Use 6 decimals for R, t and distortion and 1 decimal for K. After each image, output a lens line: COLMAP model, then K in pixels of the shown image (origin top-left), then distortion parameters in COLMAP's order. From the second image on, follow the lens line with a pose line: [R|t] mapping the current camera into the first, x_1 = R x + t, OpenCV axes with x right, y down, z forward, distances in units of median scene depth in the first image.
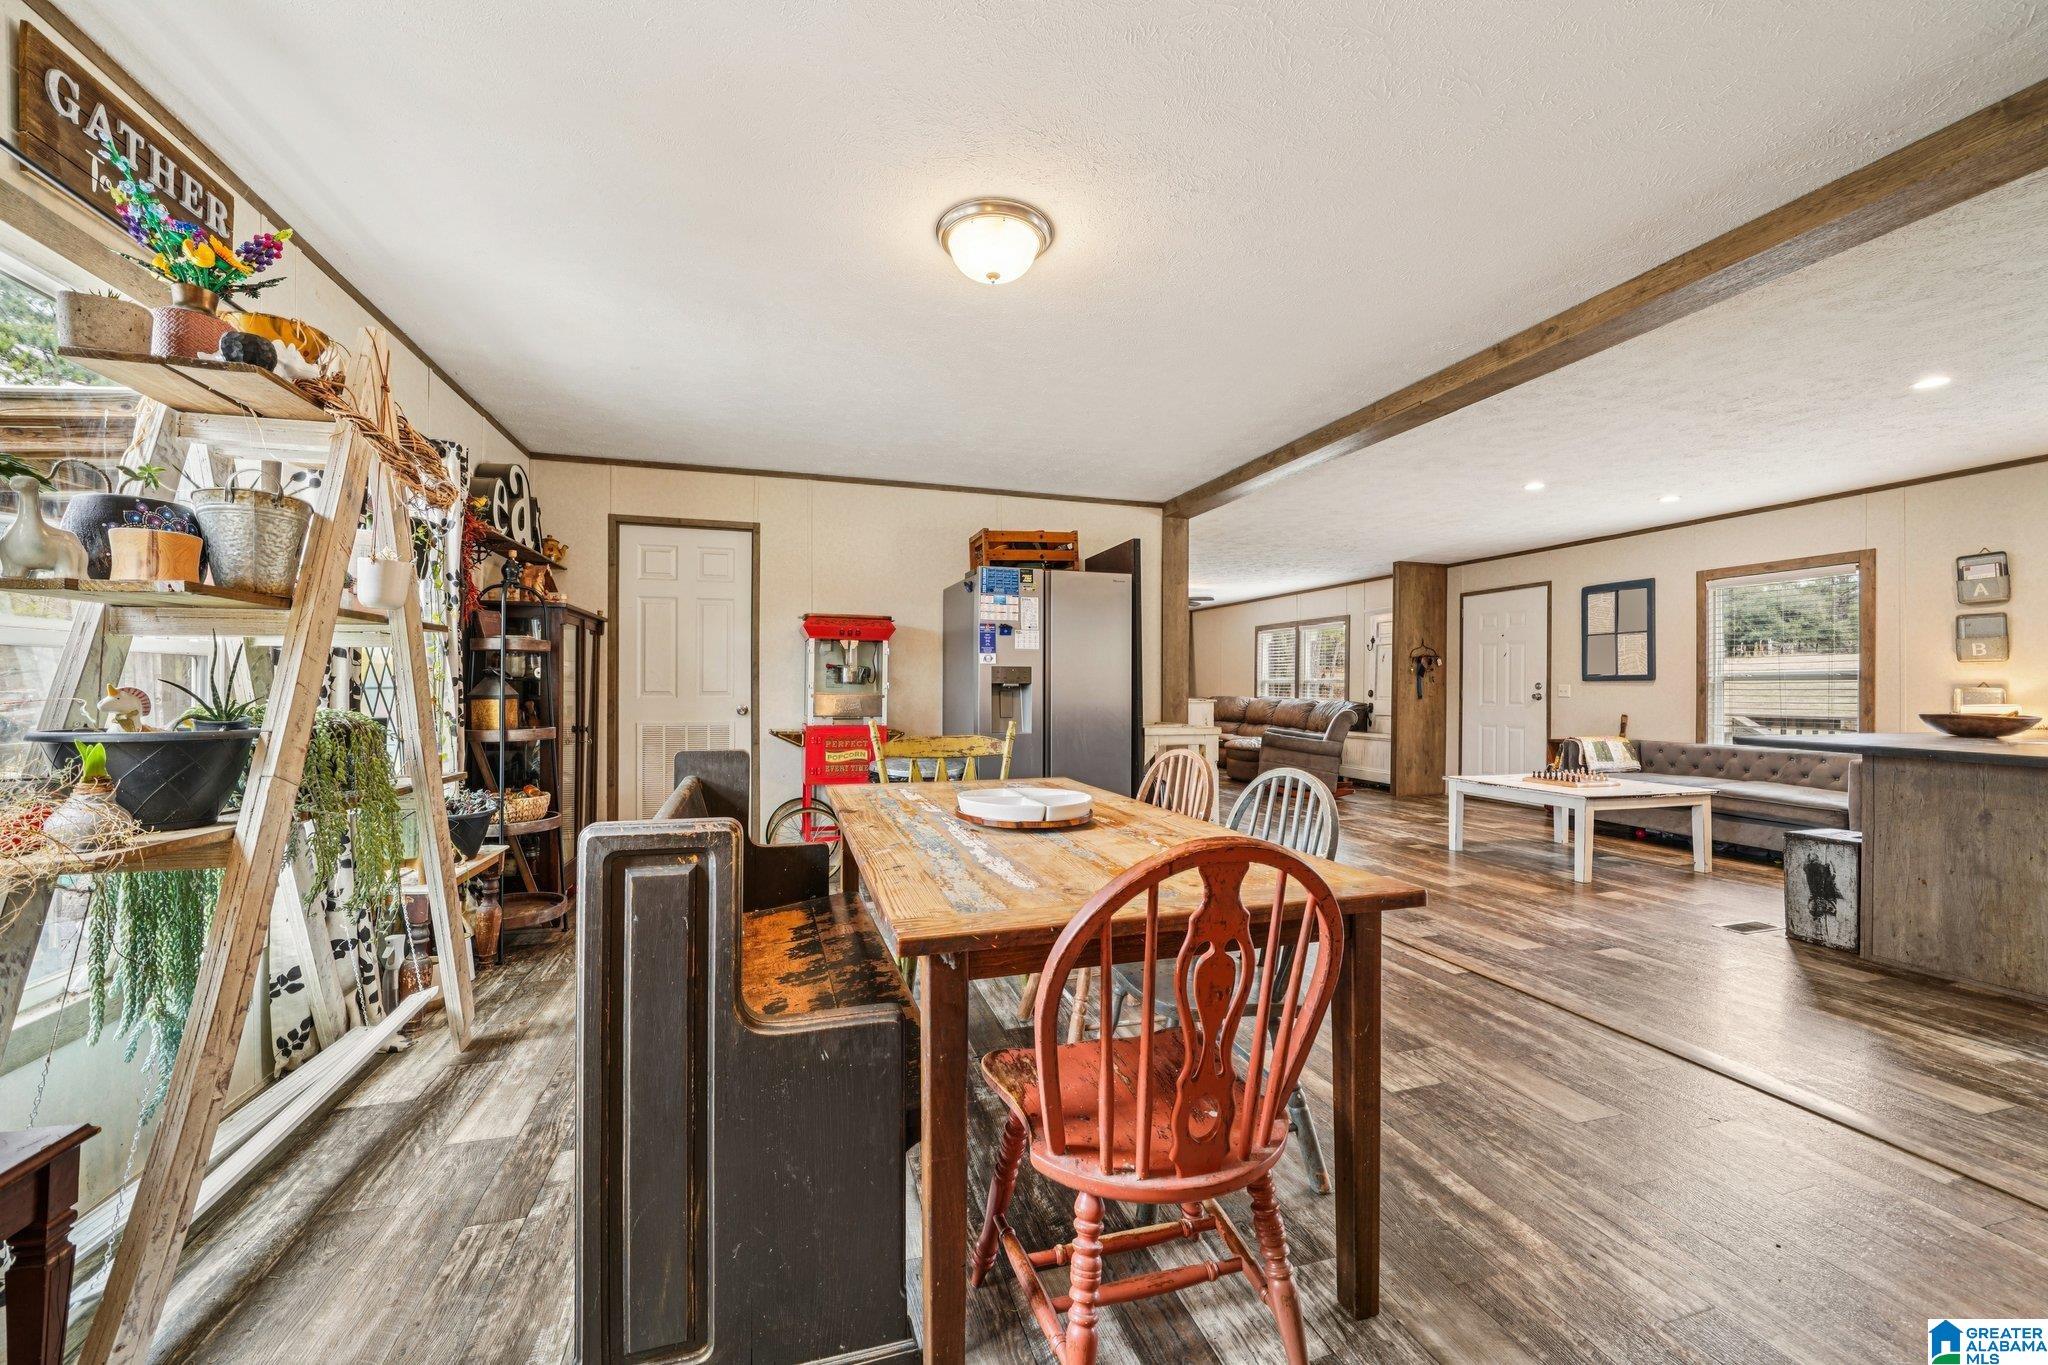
lens RADIAL K [[804.3, 0, 1030.1], [0, 804.3, 685.2], [0, 0, 1]] dist [0.002004, 0.000289]
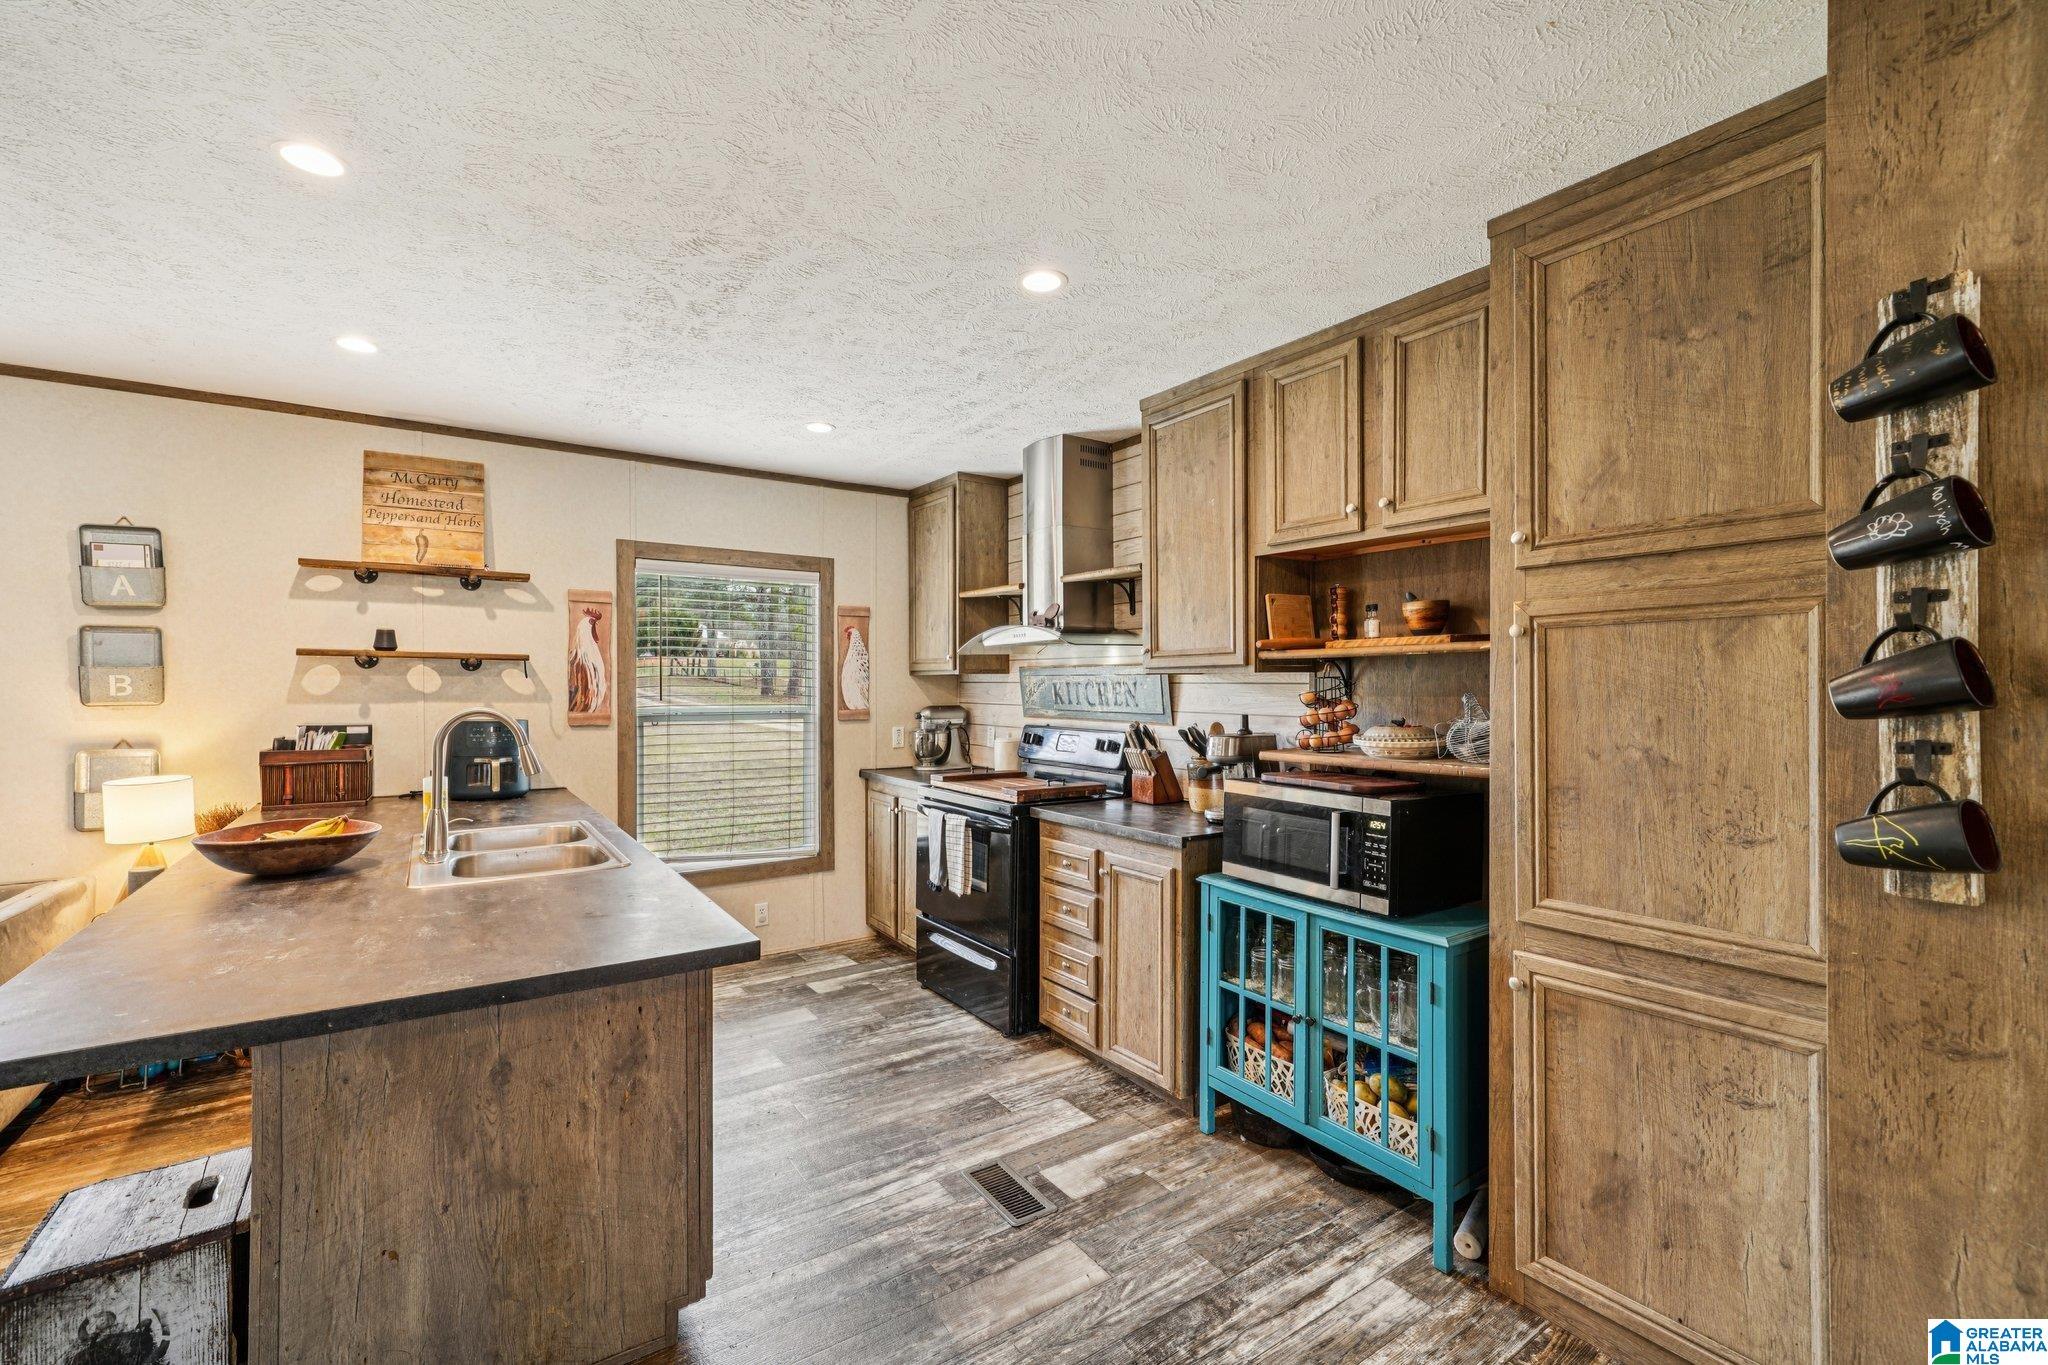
lens RADIAL K [[878.6, 0, 1027.1], [0, 878.6, 684.4], [0, 0, 1]] dist [-0.011358, 0.002046]
pose [[-0.284464, -0.002662, 0.958683, 0.535710], [-0.004022, 0.999991, 0.001583, -0.071167], [-0.958678, -0.003406, -0.284472, 0.783019]]
